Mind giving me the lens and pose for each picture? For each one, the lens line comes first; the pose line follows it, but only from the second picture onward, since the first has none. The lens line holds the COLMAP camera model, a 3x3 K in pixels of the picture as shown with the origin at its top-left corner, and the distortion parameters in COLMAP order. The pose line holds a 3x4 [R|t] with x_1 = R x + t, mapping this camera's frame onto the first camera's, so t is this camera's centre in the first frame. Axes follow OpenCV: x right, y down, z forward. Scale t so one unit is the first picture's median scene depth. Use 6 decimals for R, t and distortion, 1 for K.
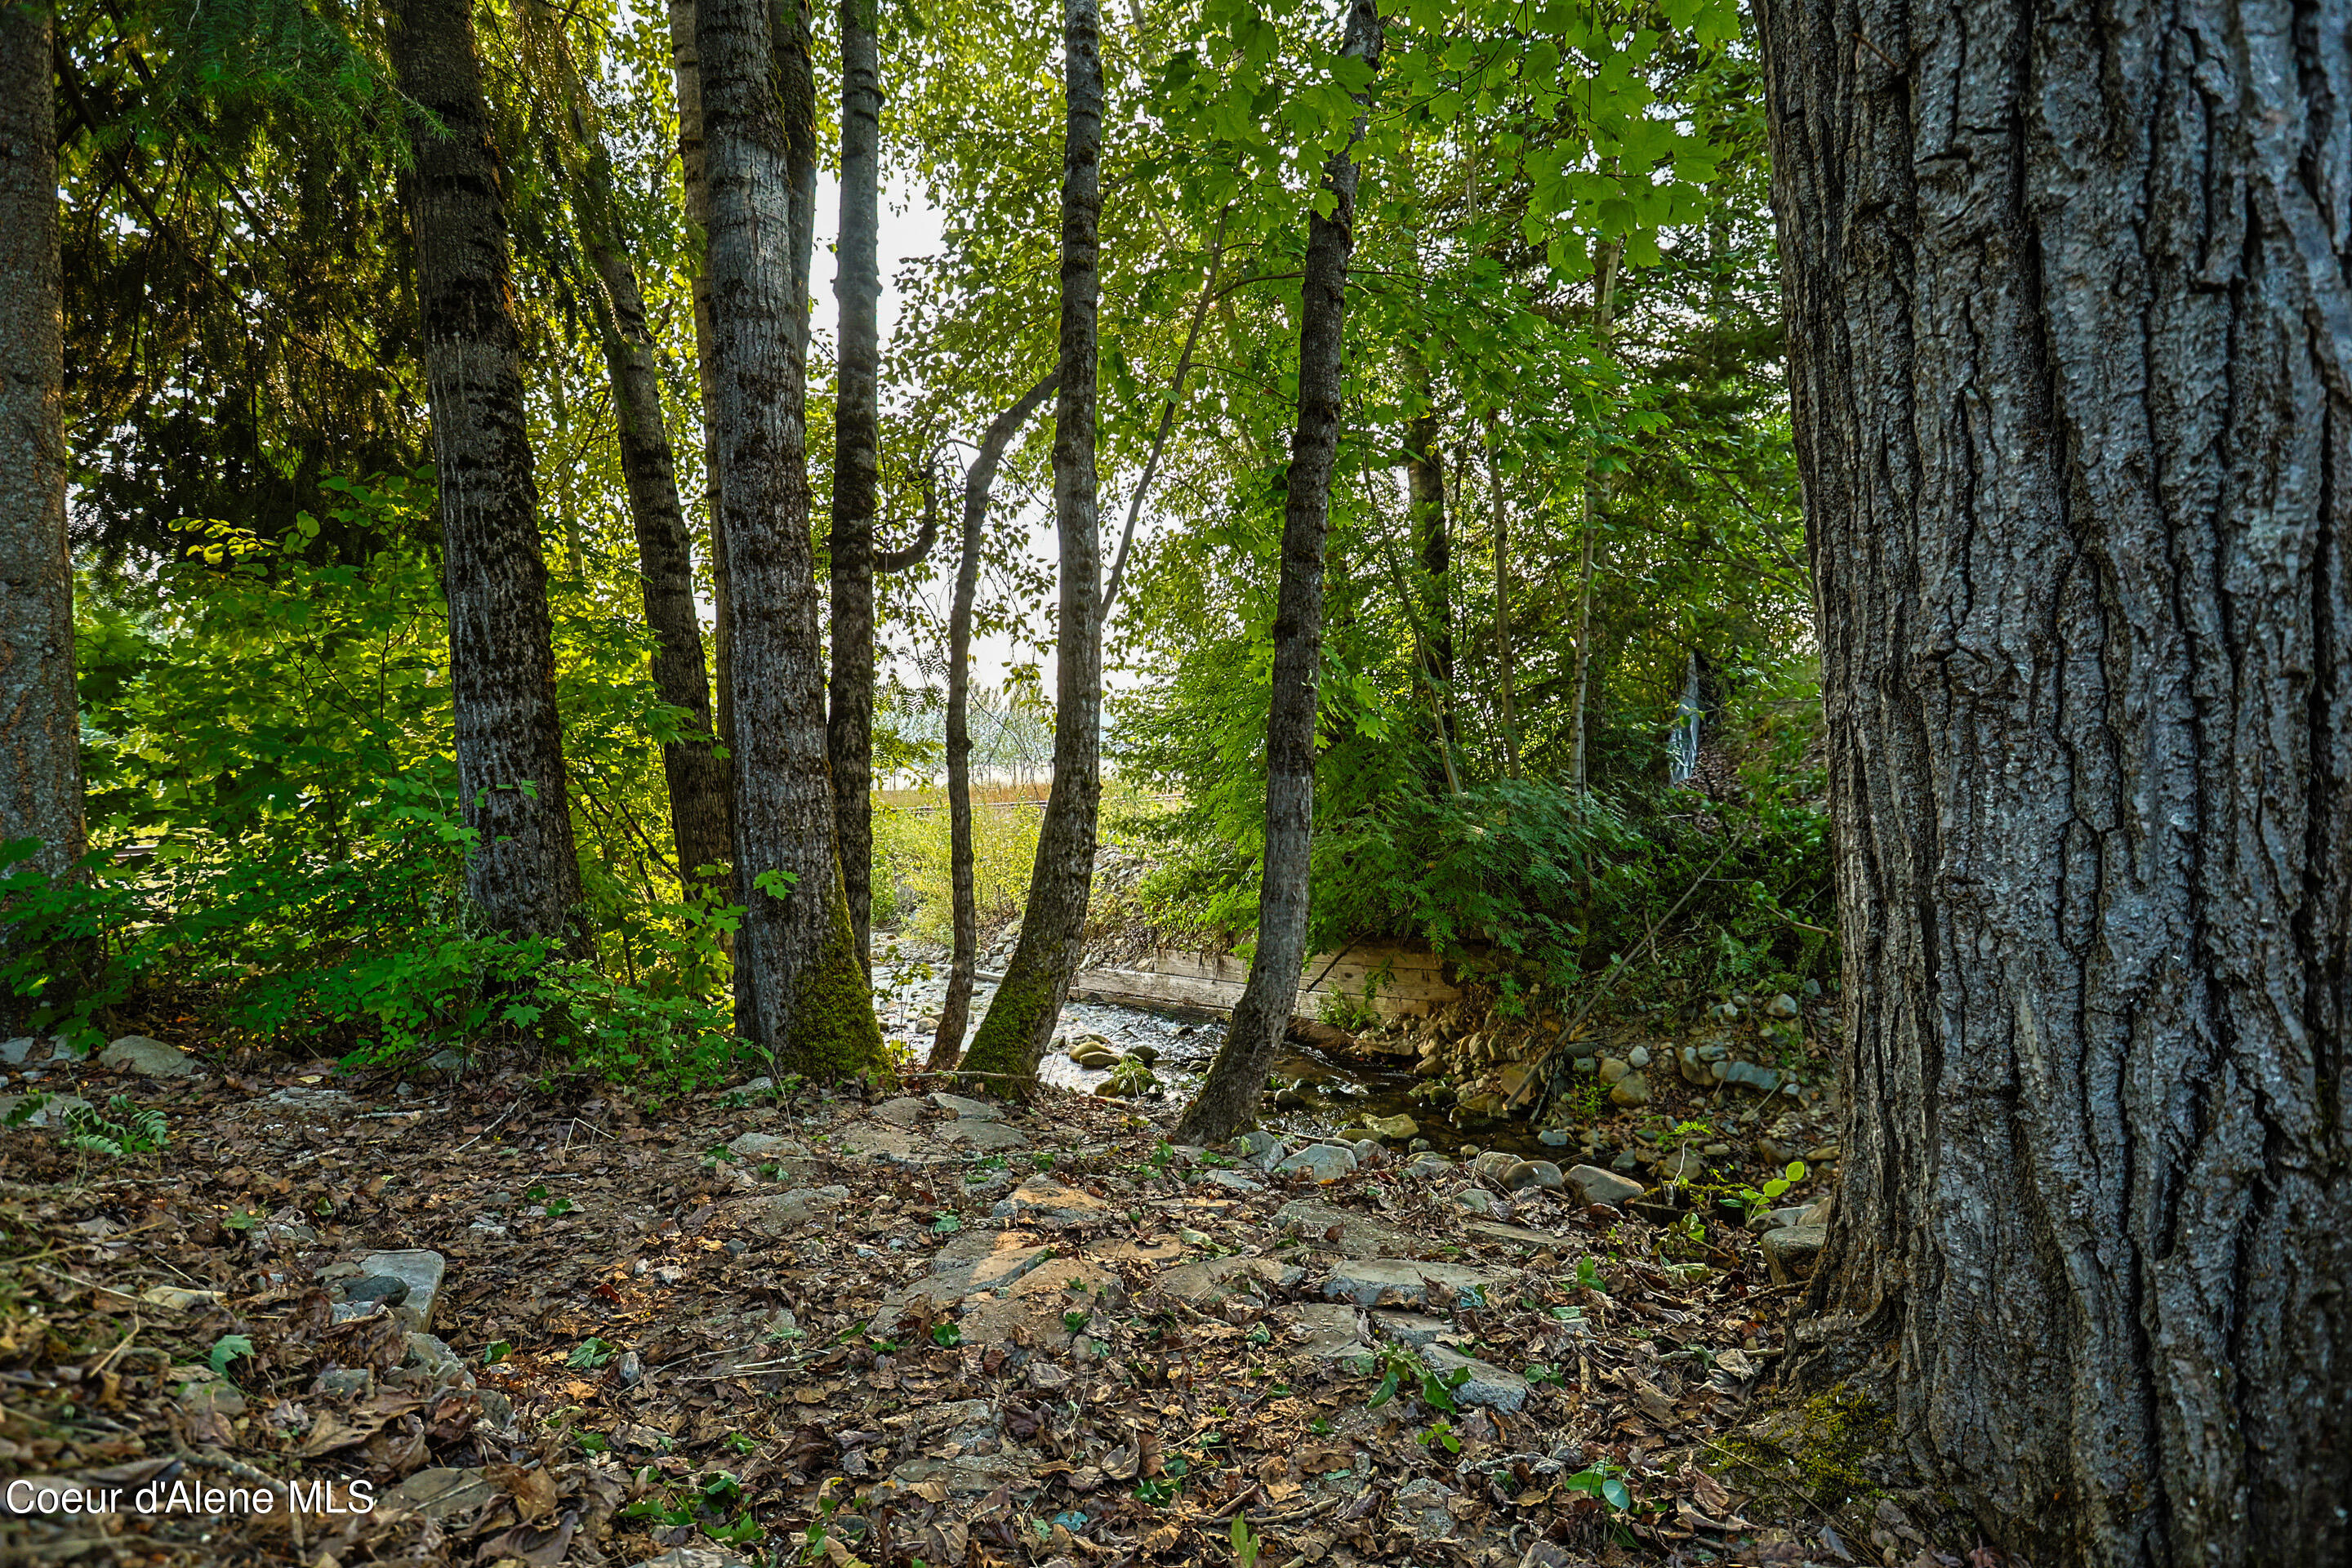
lens RADIAL K [[1134.2, 0, 1170.5], [0, 1134.2, 771.5], [0, 0, 1]] dist [-0.039238, 0.008538]
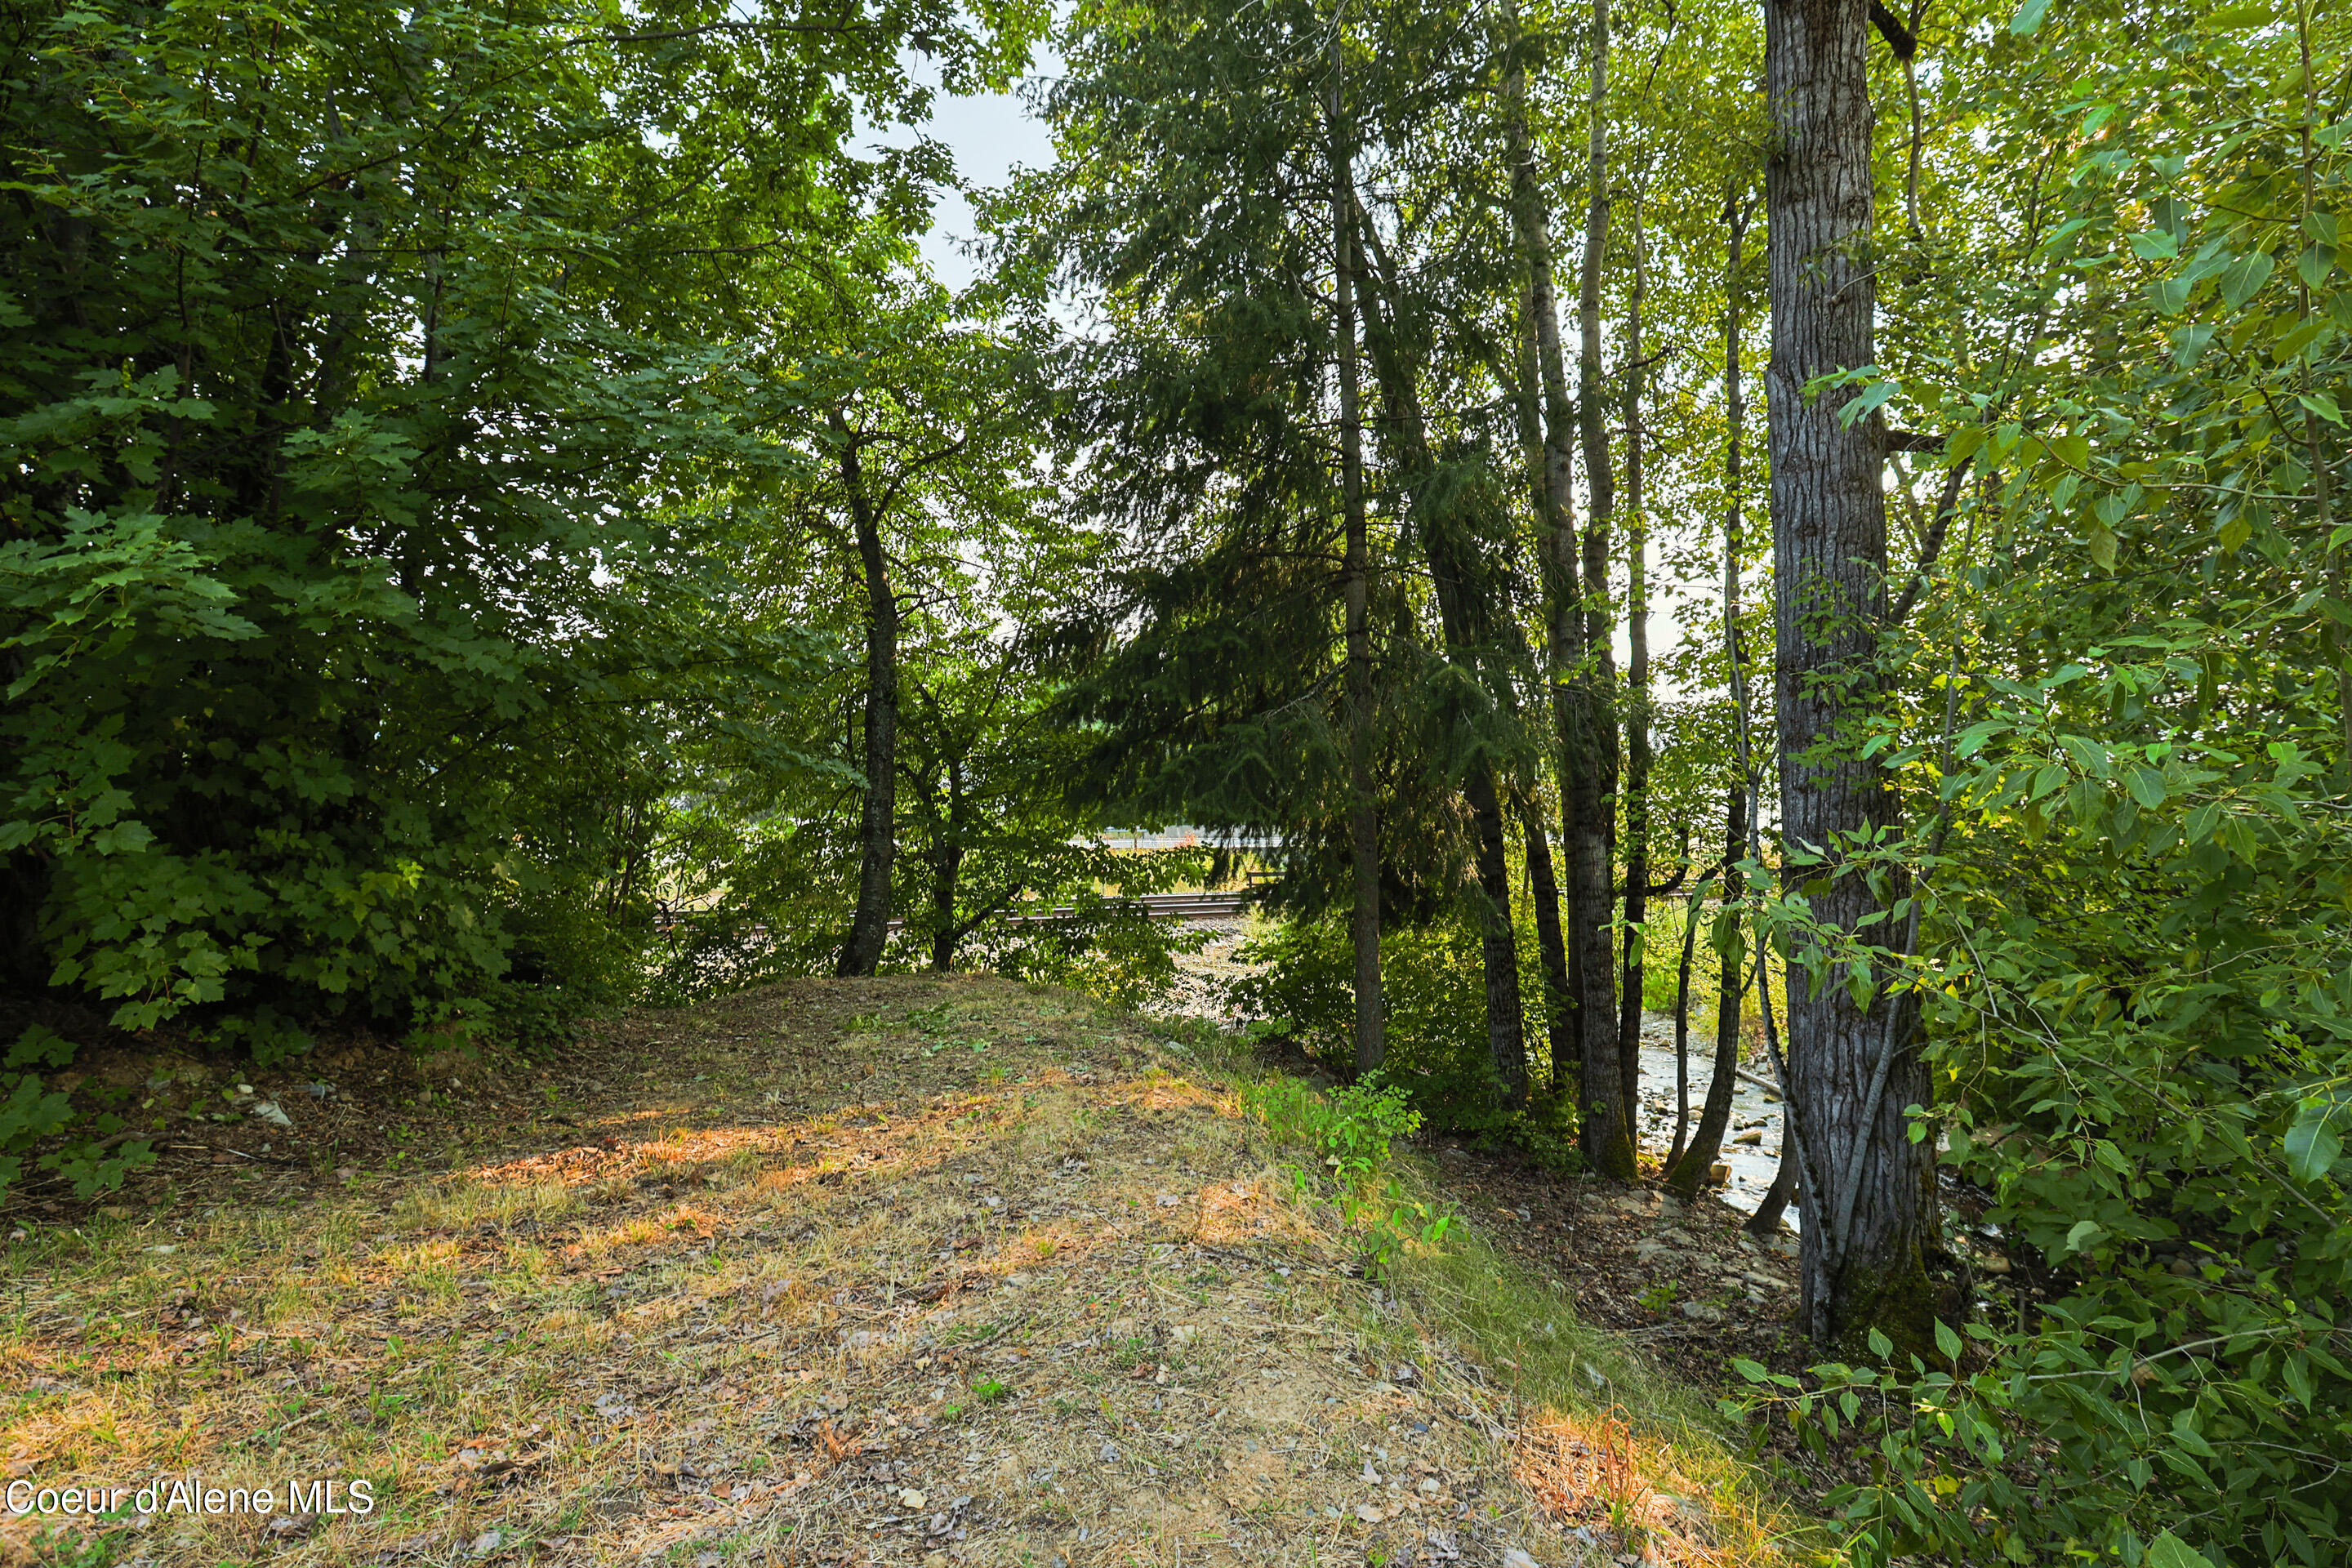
lens RADIAL K [[1134.2, 0, 1188.6], [0, 1134.2, 774.8], [0, 0, 1]] dist [-0.039238, 0.008538]
pose [[0.779713, 0.012639, -0.626010, 0.410420], [-0.015485, 0.999880, 0.000900, -0.483617], [0.625946, 0.008992, 0.779814, -1.252863]]
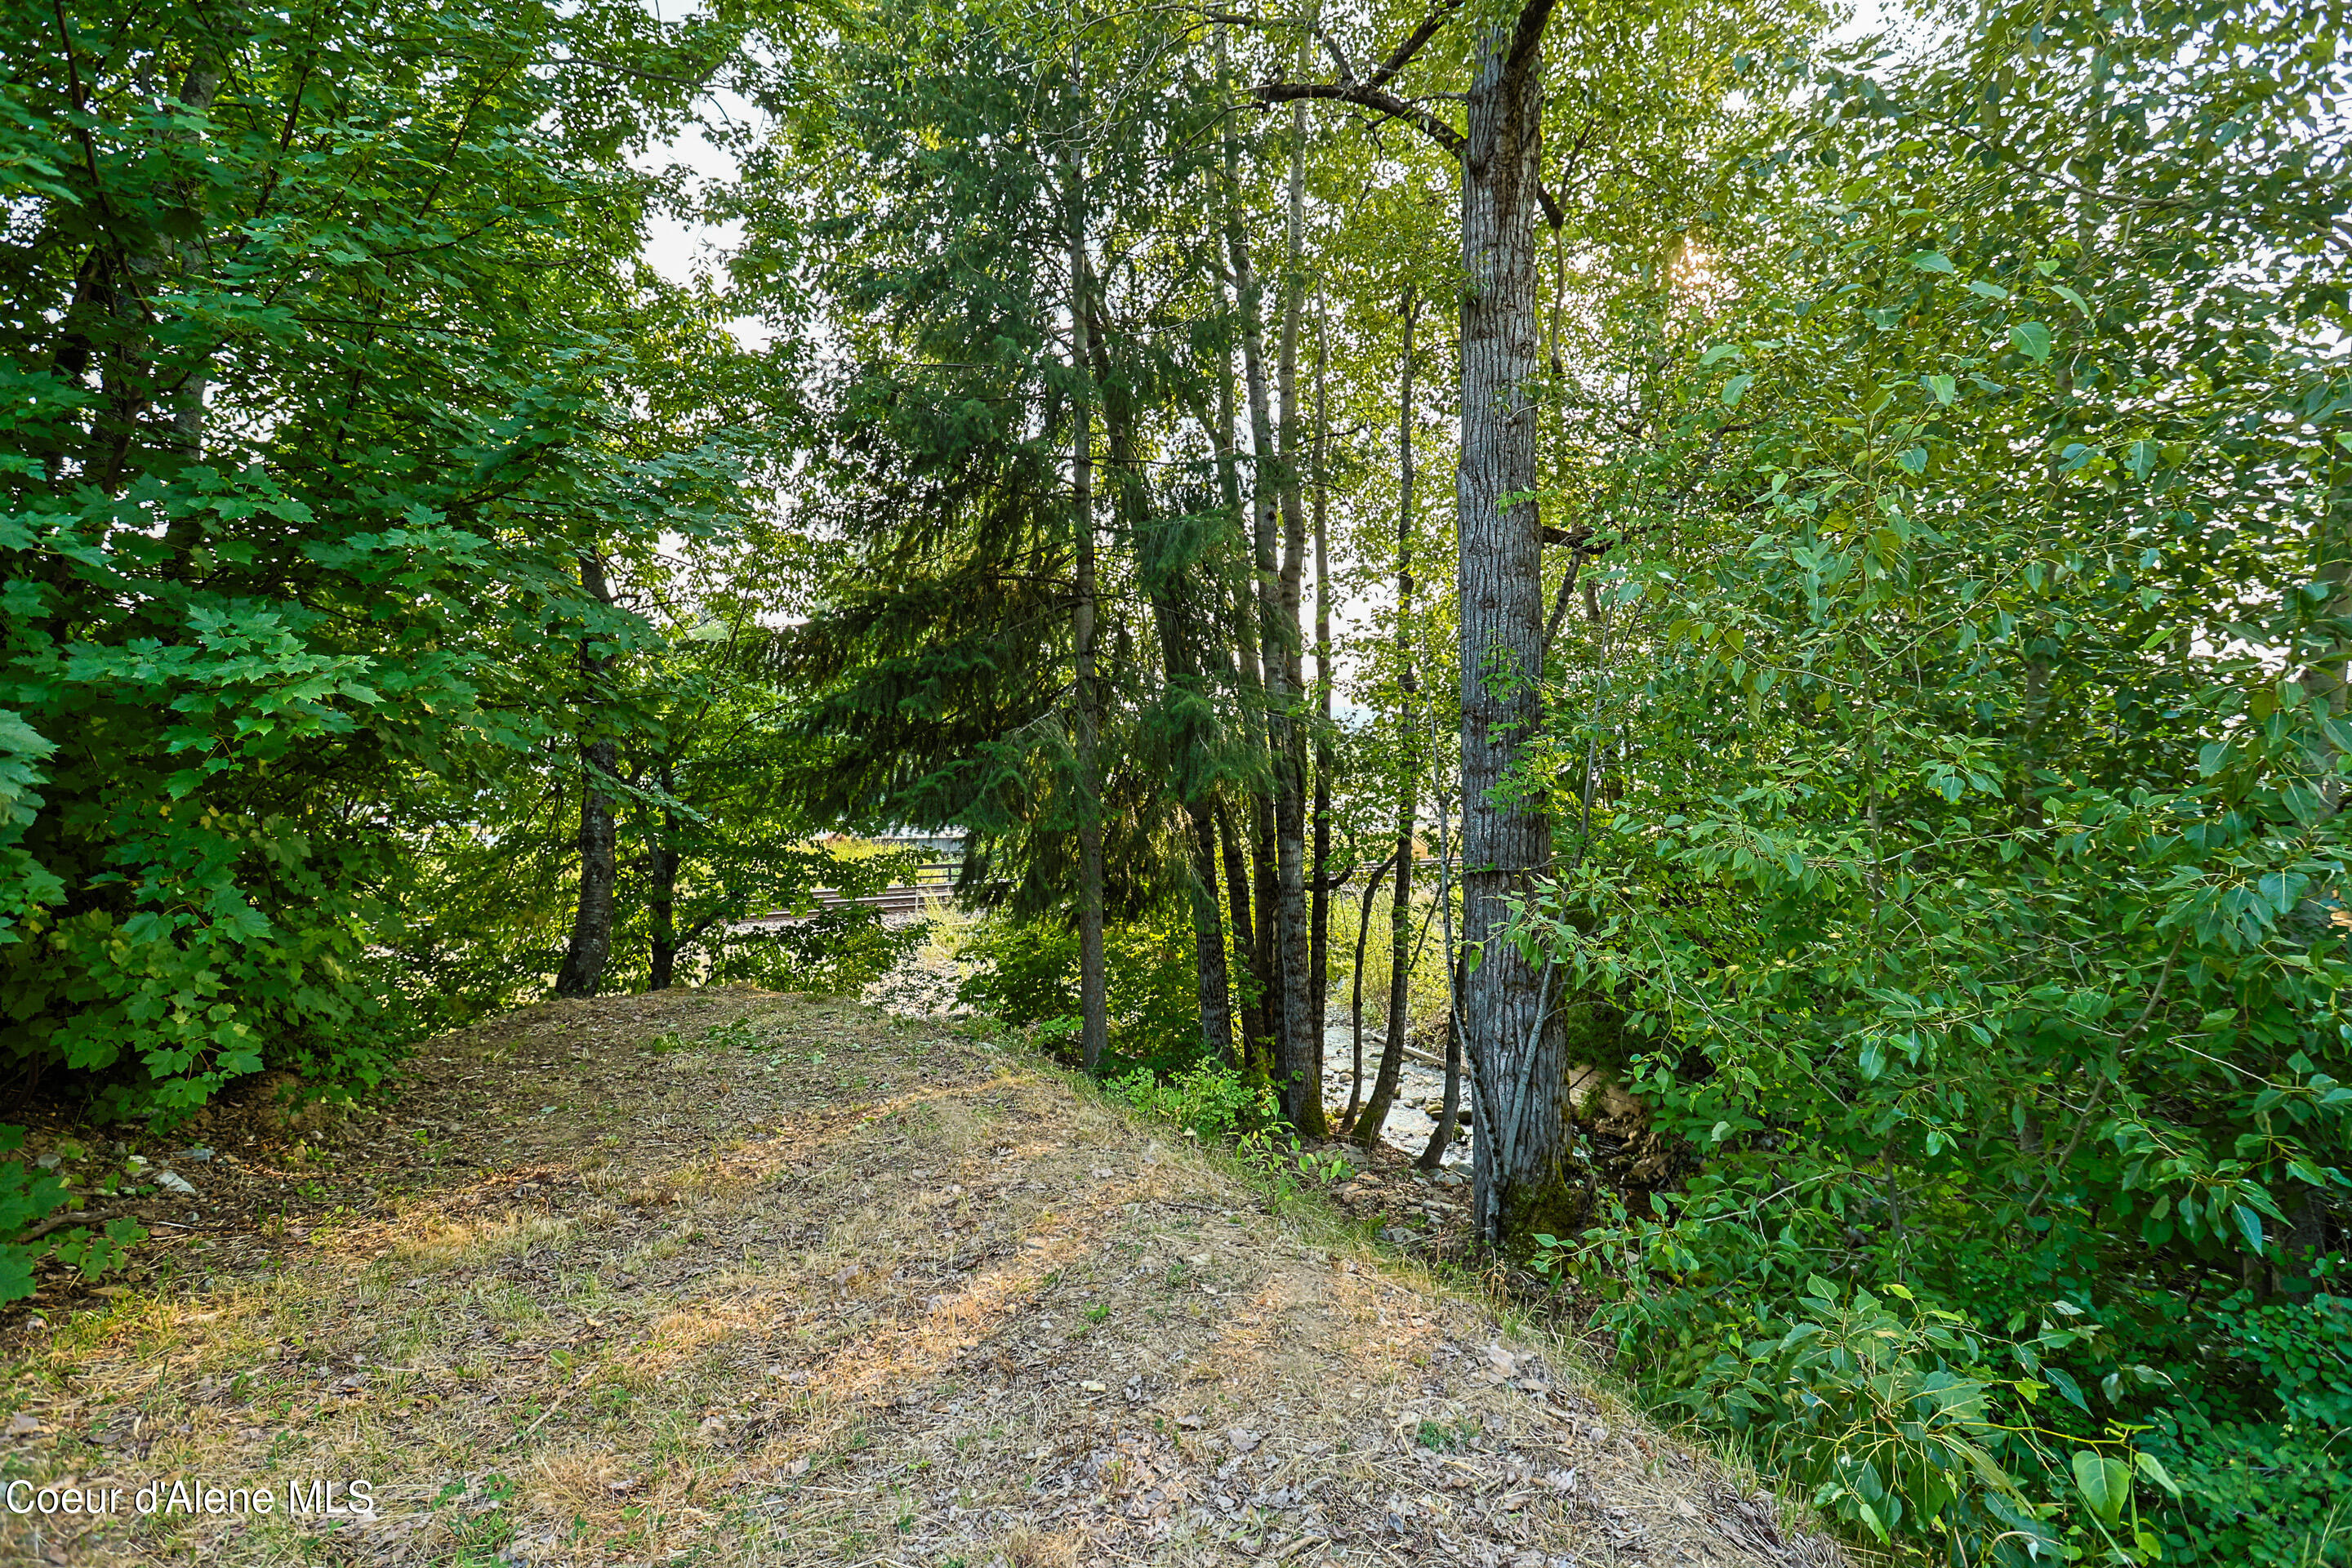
lens RADIAL K [[1134.2, 0, 1193.2], [0, 1134.2, 778.2], [0, 0, 1]] dist [-0.039238, 0.008538]
pose [[0.936304, 0.026439, -0.350195, 0.336687], [-0.024764, 0.999650, 0.009261, -0.527997], [0.350317, 0.000001, 0.936631, -1.477821]]
